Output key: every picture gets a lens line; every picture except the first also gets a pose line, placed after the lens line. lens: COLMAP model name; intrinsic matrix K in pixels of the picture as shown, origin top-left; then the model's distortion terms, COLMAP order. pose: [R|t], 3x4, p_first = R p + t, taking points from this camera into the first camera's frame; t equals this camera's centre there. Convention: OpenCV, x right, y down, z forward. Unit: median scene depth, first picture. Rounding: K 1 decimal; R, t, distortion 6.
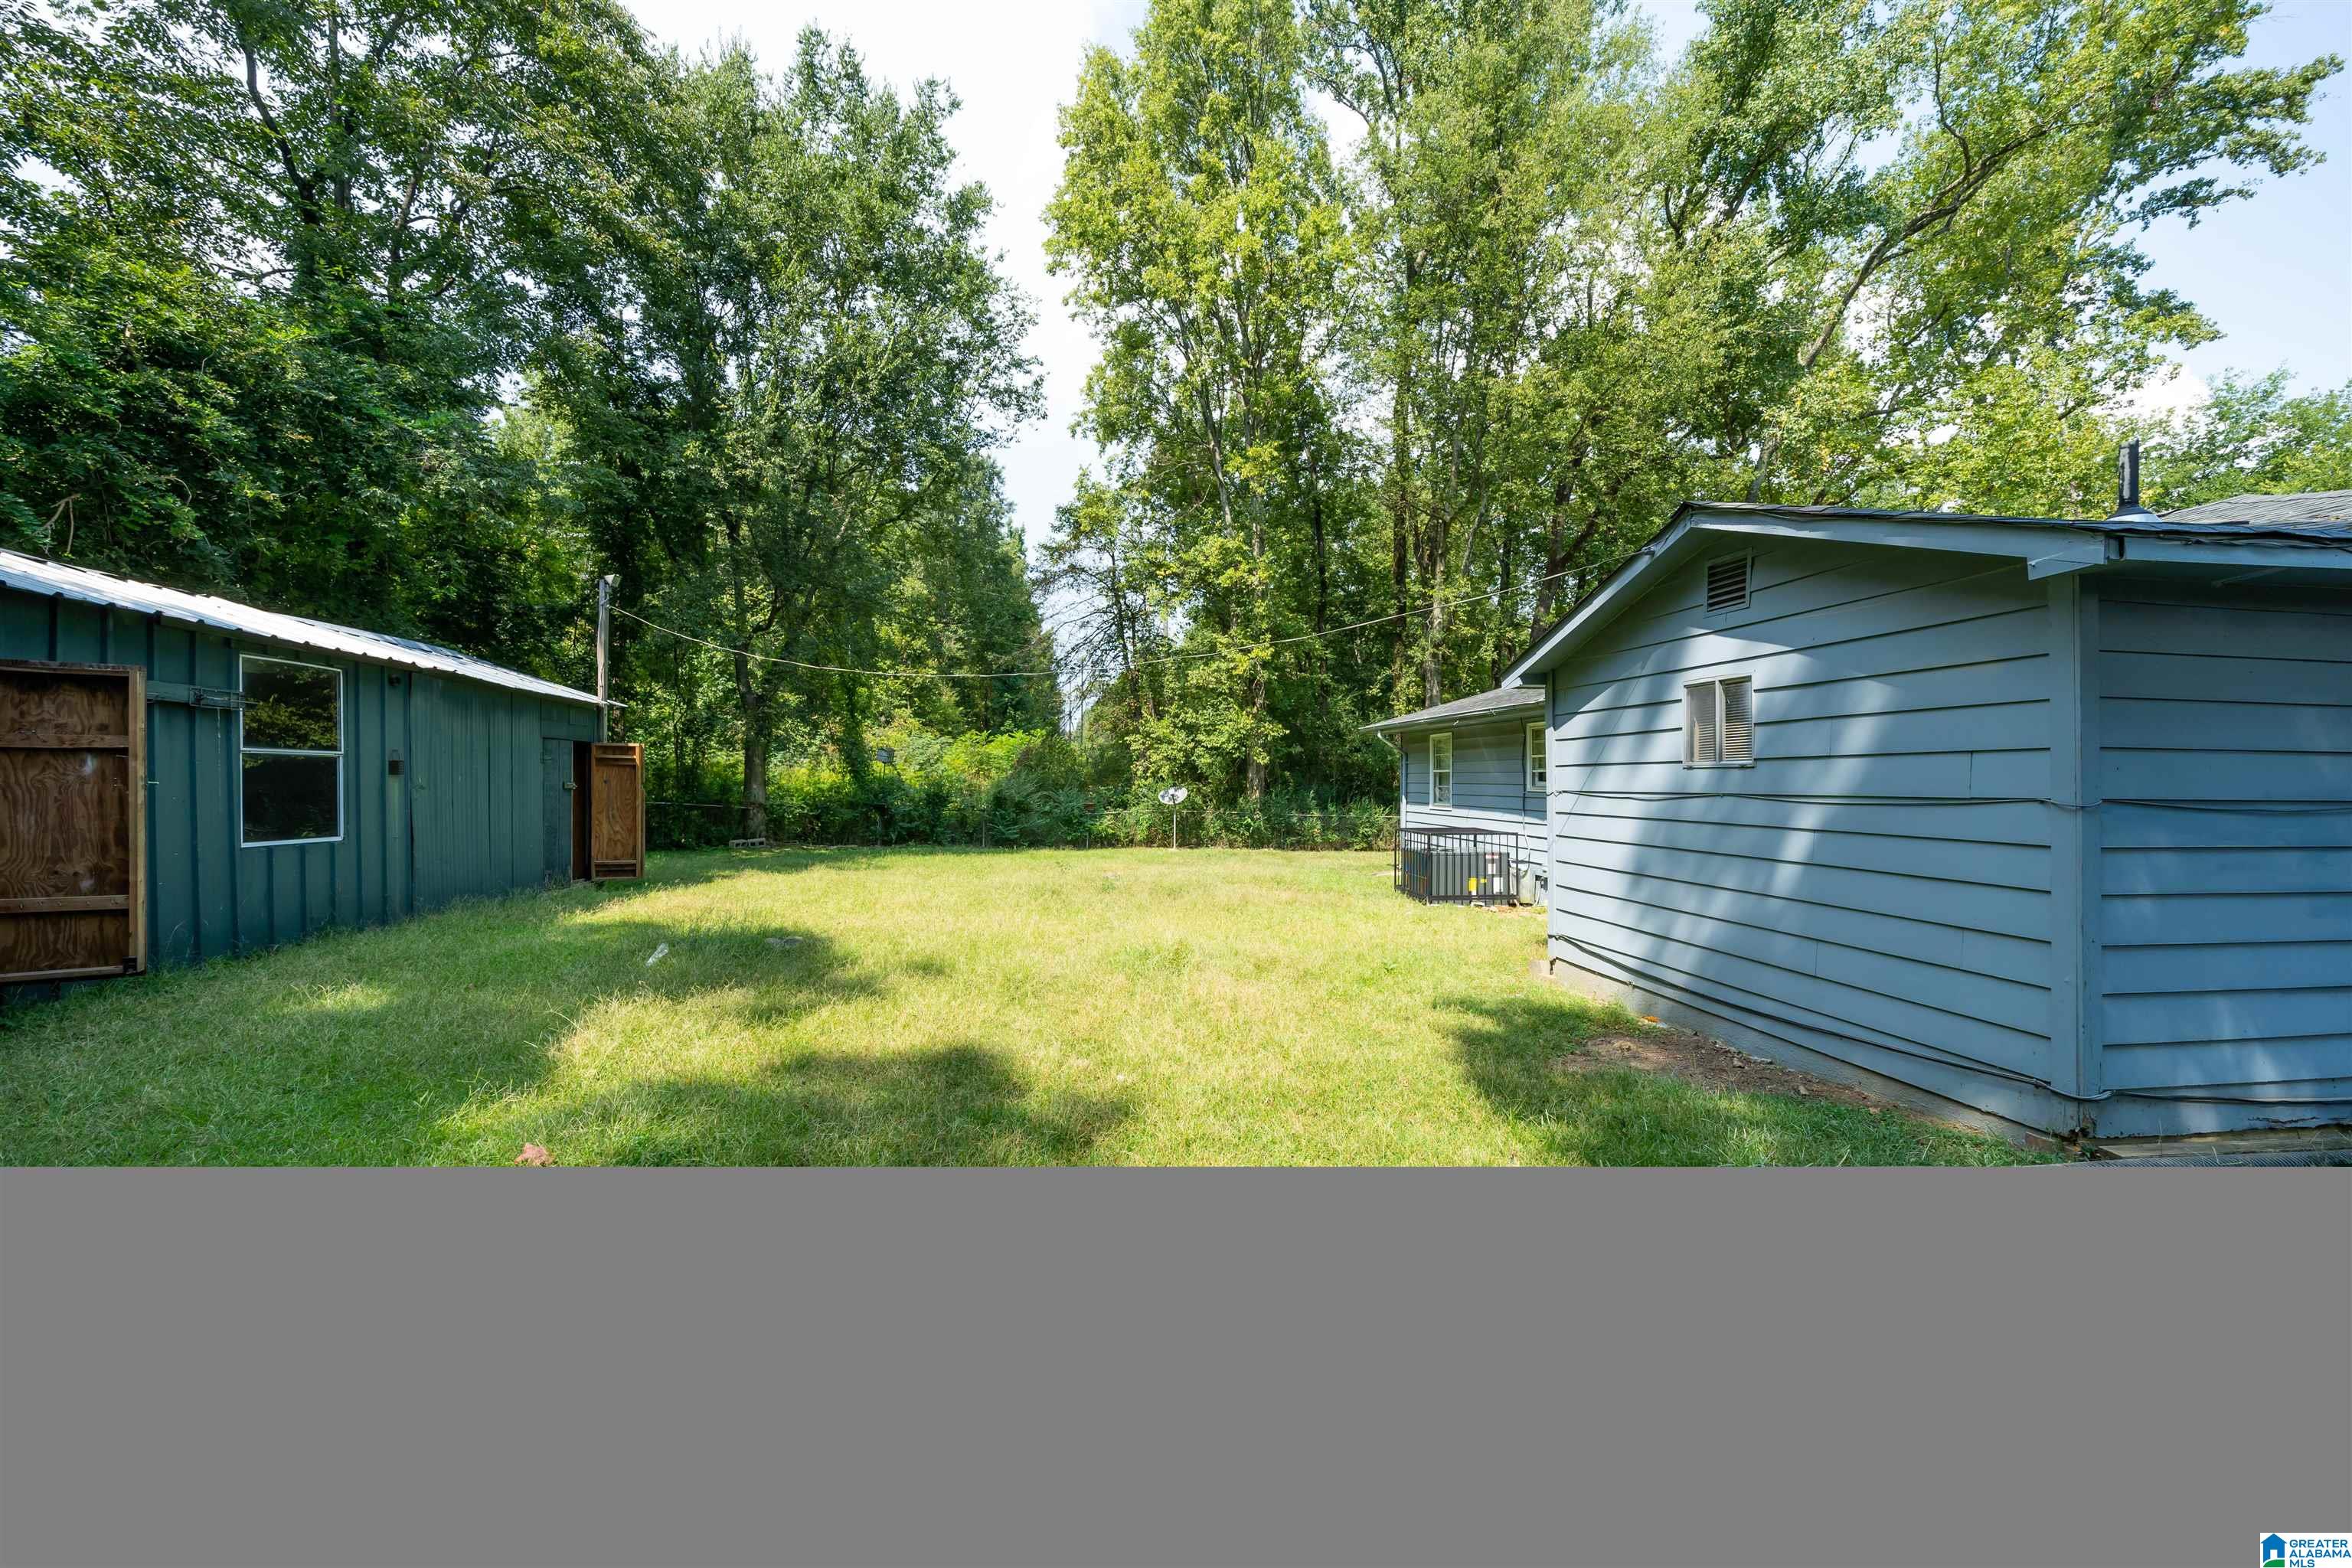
lens RADIAL K [[817.7, 0, 1171.1], [0, 817.7, 786.0], [0, 0, 1]] dist [-0.002767, 0.000074]
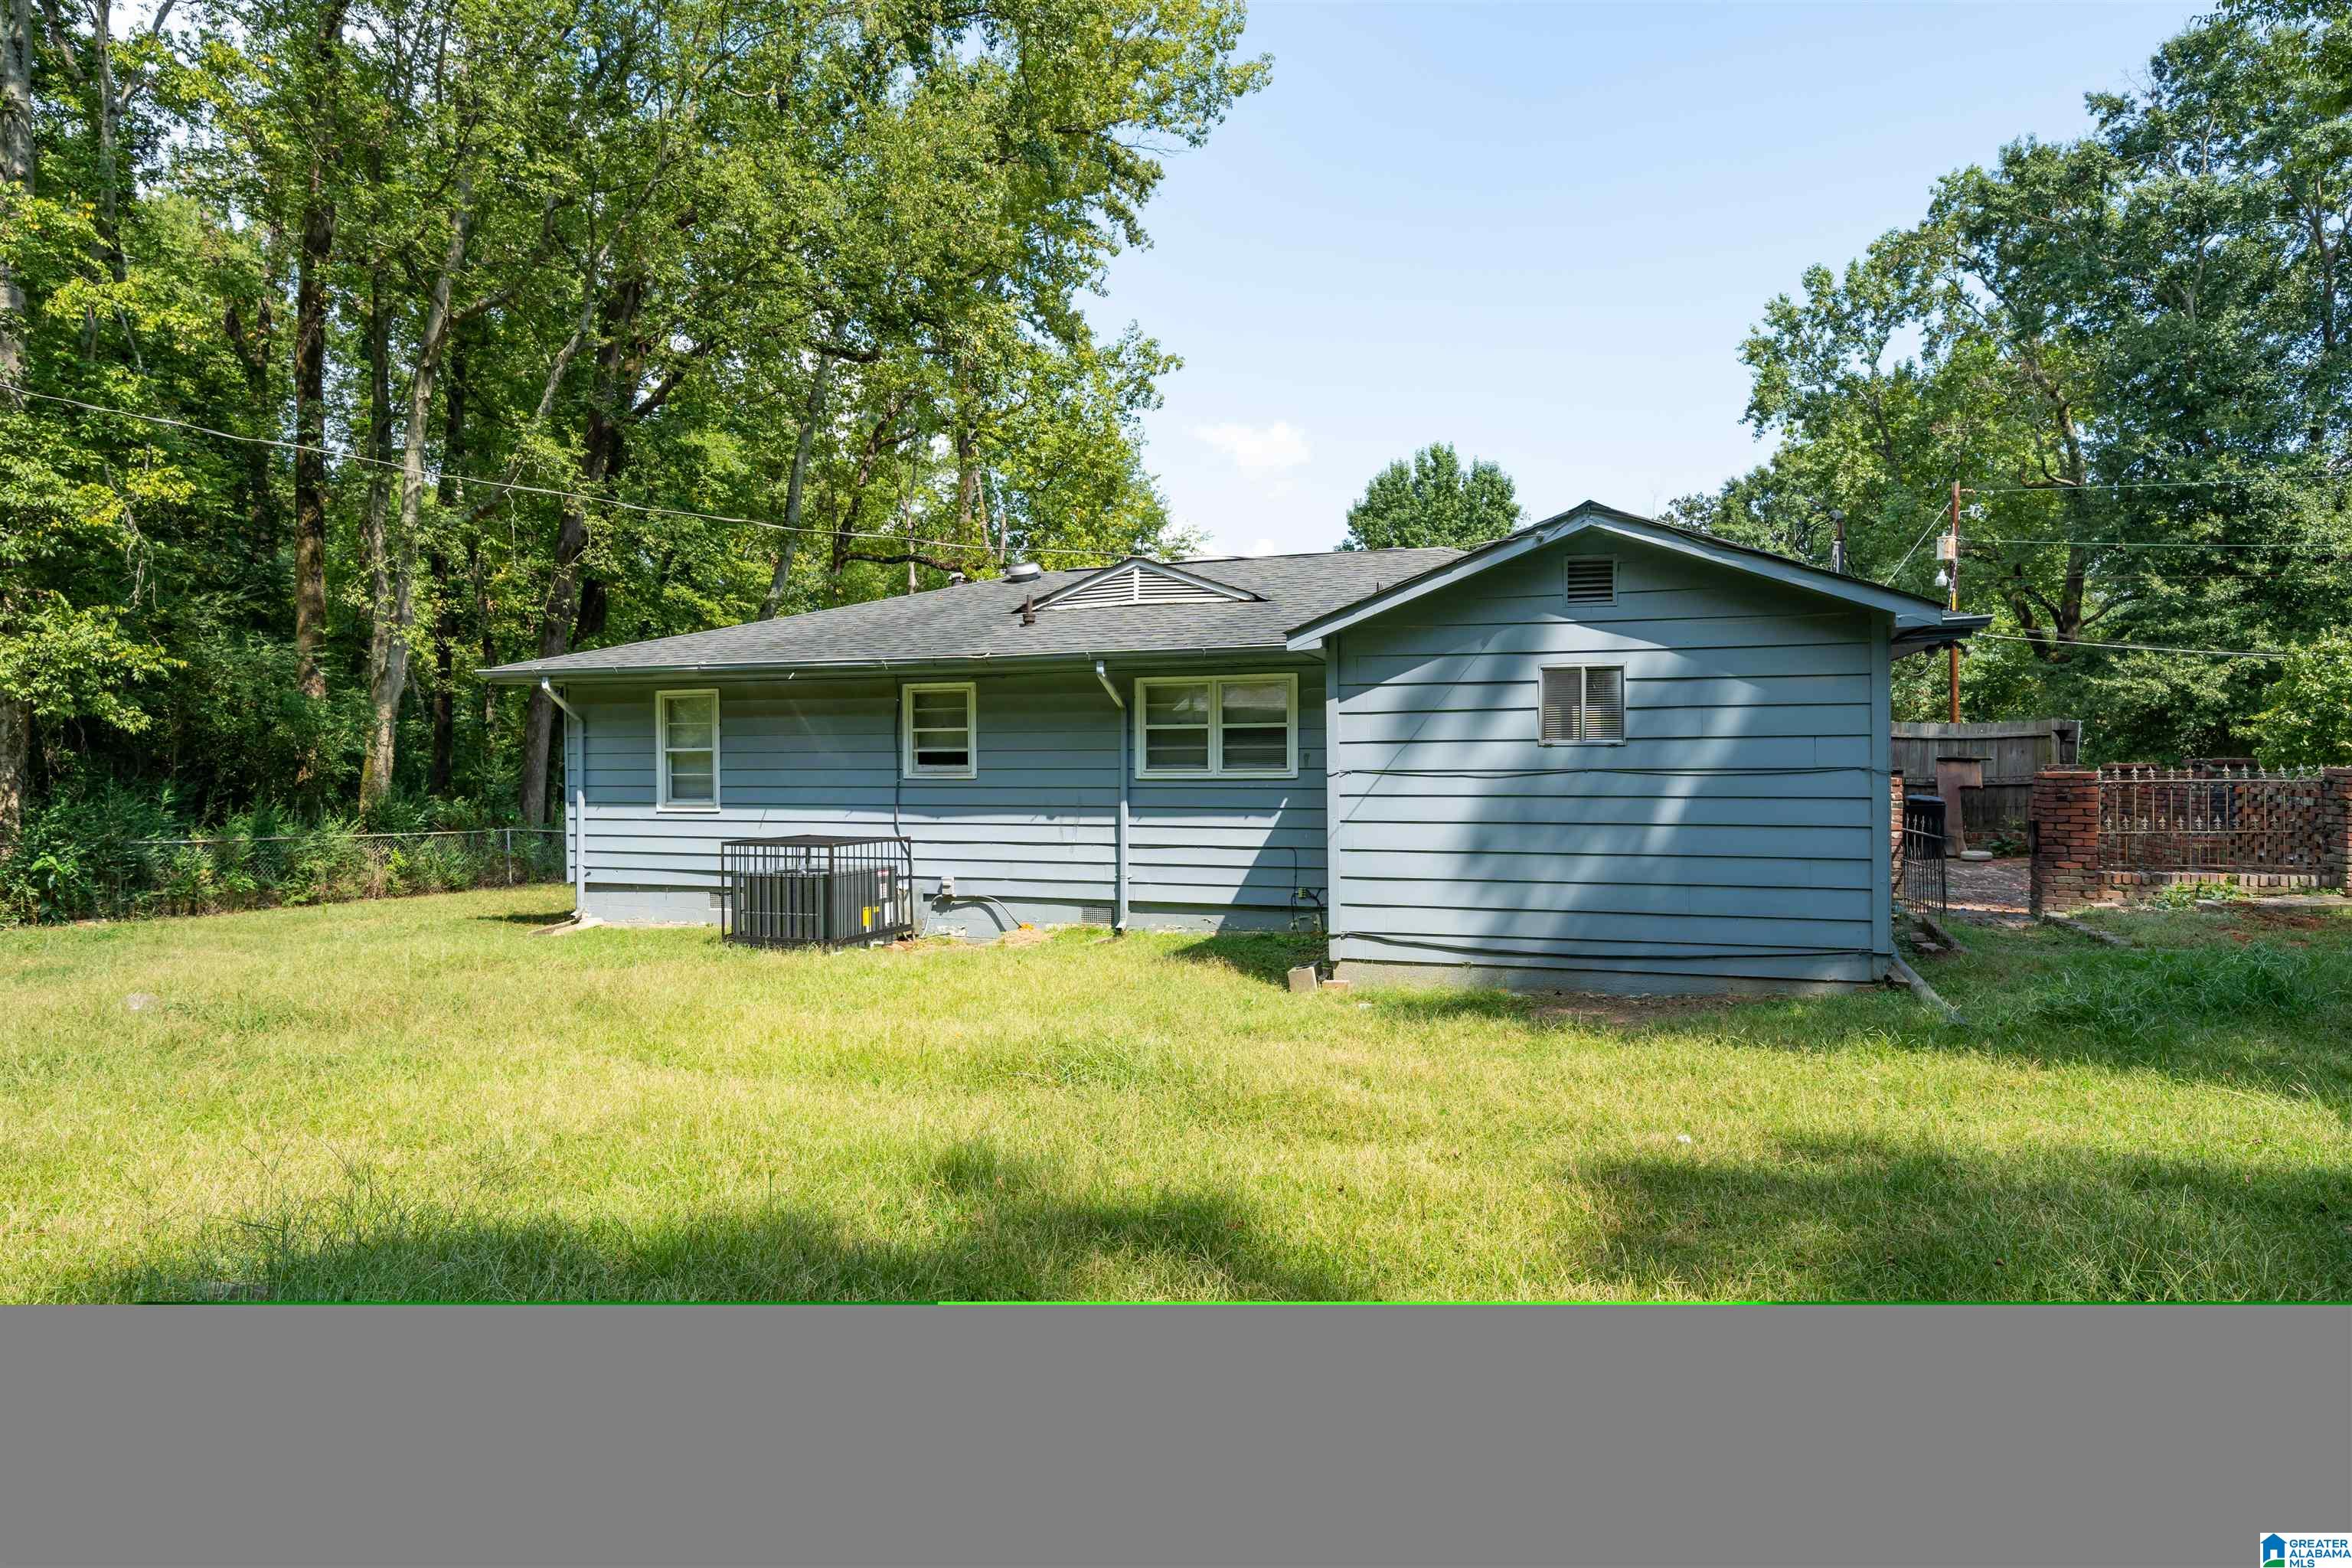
lens RADIAL K [[1254.3, 0, 1170.1], [0, 1254.3, 781.7], [0, 0, 1]] dist [0.006967, -0.001370]
pose [[0.438280, -0.014040, 0.898729, -0.965086], [0.012026, 0.999880, 0.009755, 0.002587], [-0.898758, 0.006532, 0.438396, 0.665031]]
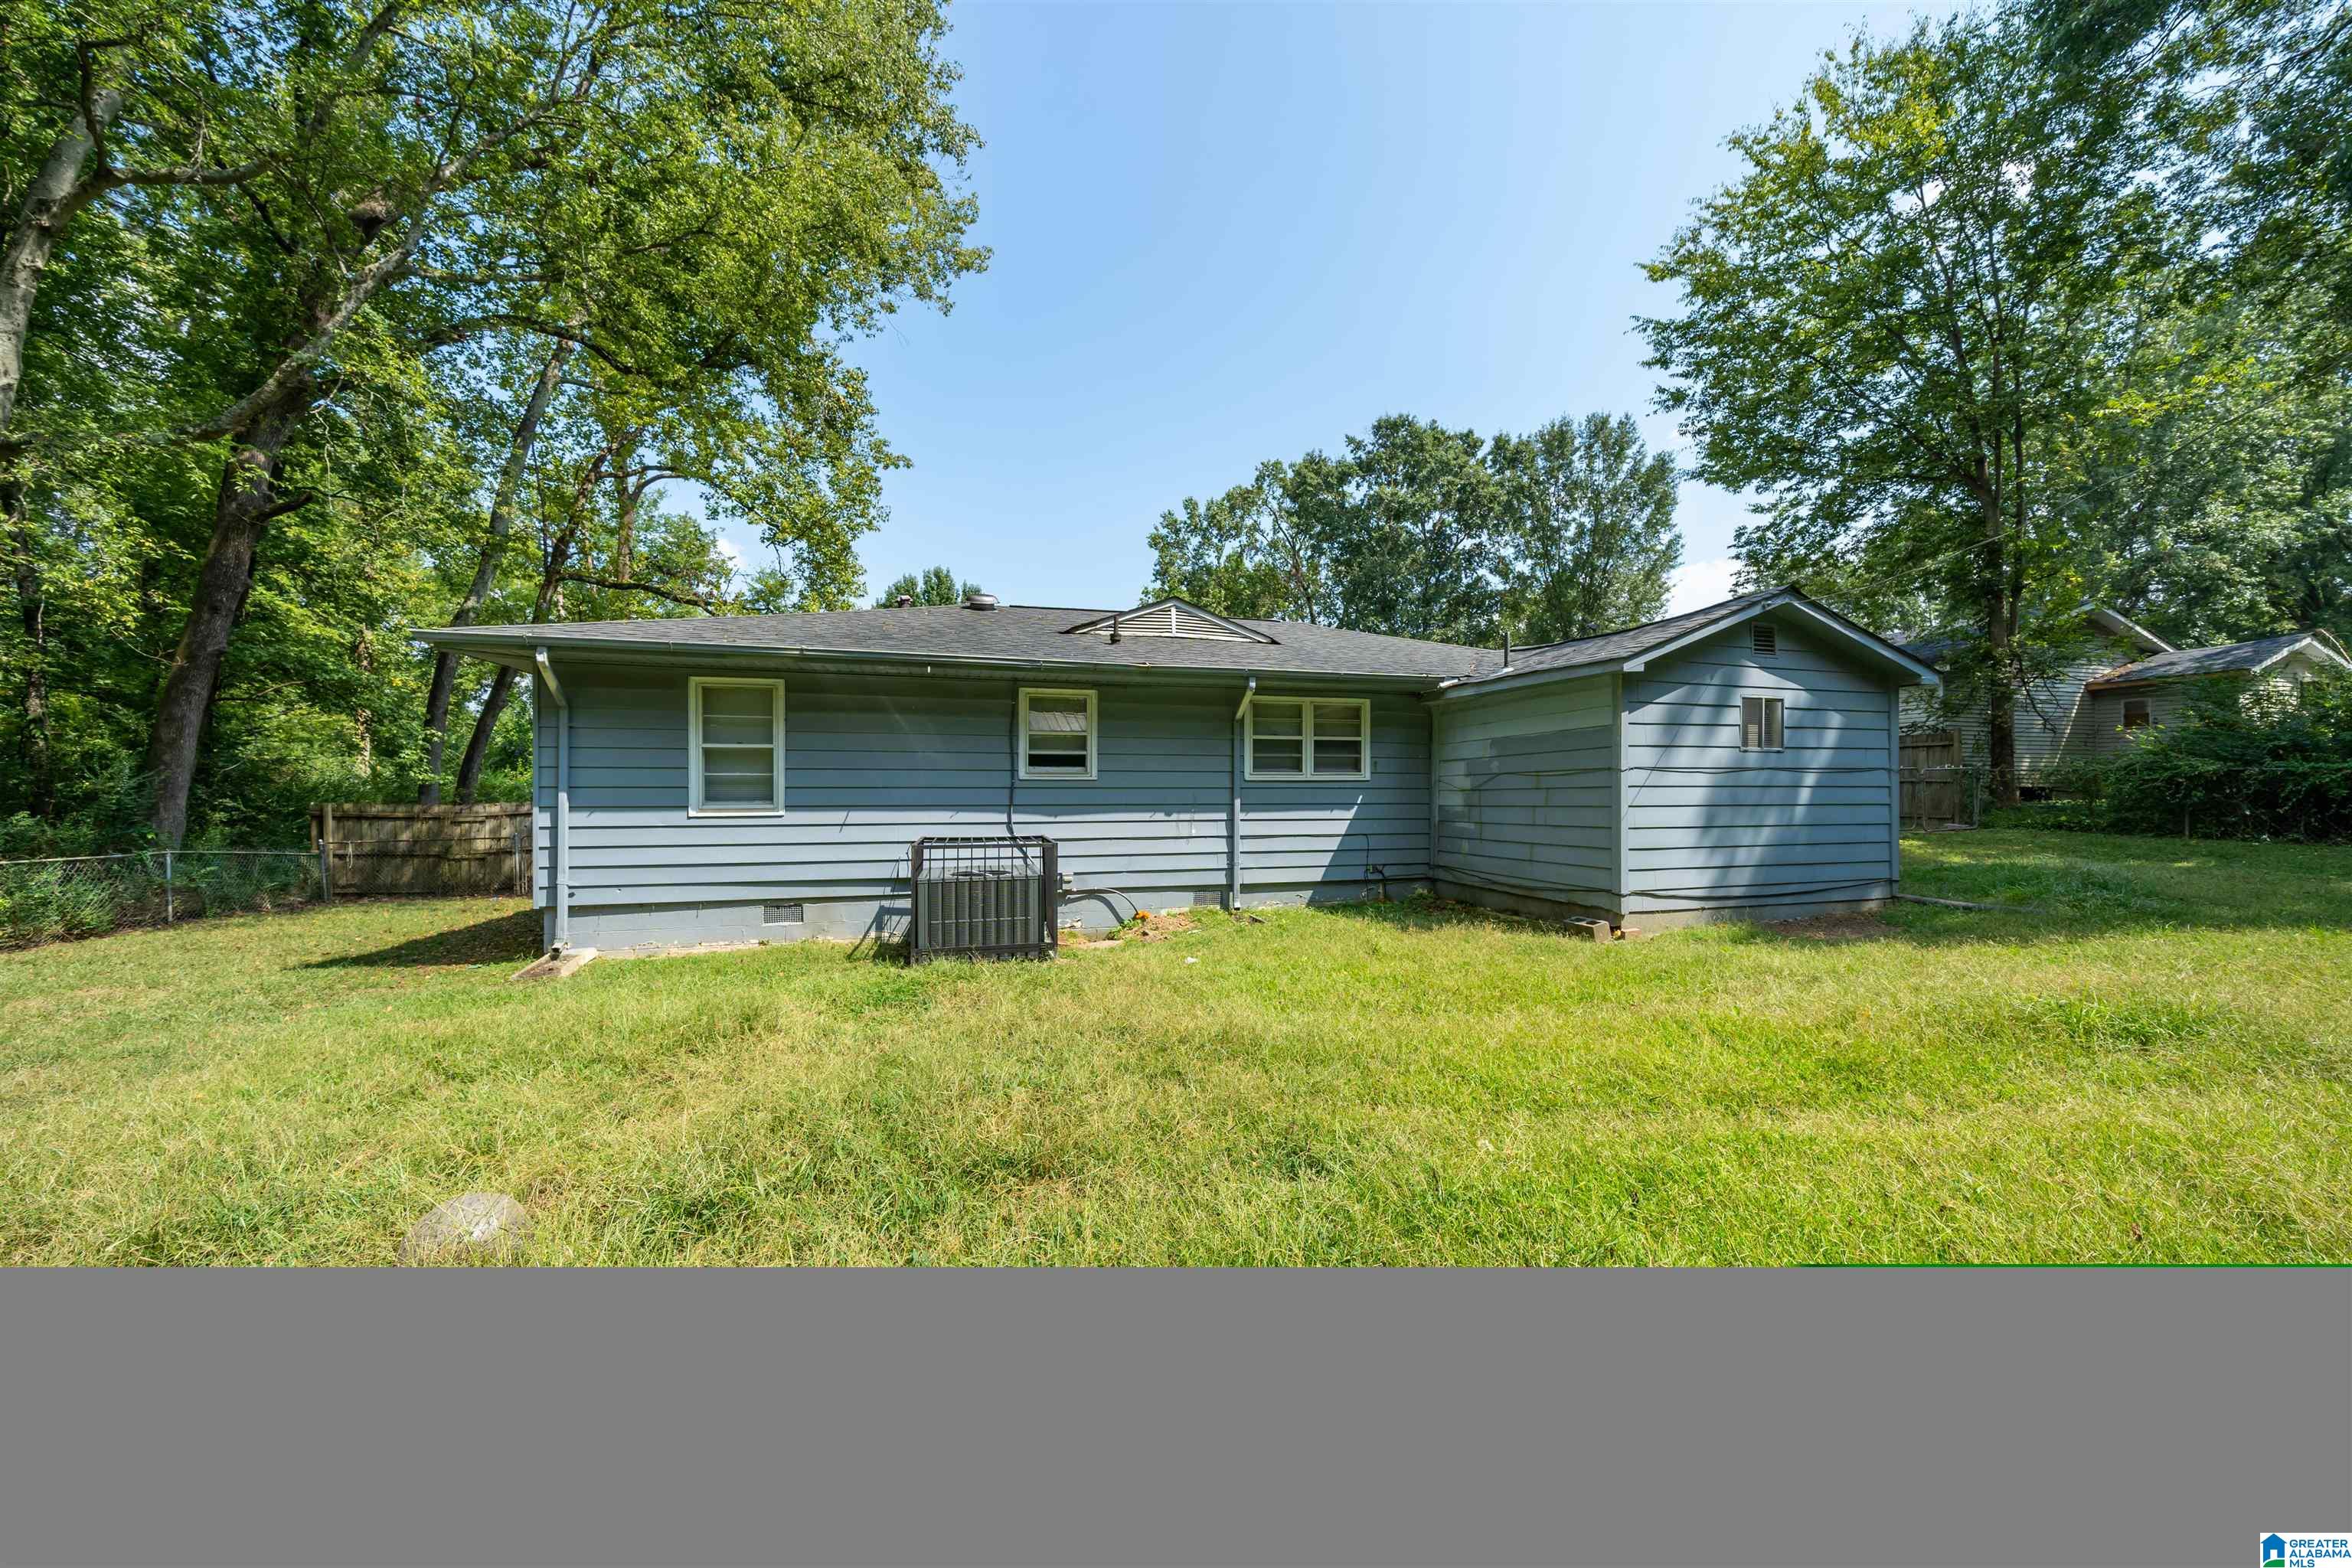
lens RADIAL K [[817.7, 0, 1180.0], [0, 817.7, 783.9], [0, 0, 1]] dist [-0.002767, 0.000074]
pose [[-0.143864, 0.007740, 0.989567, -0.669635], [0.009363, 0.999935, -0.006460, 0.035859], [-0.989553, 0.008336, -0.143927, 2.082970]]
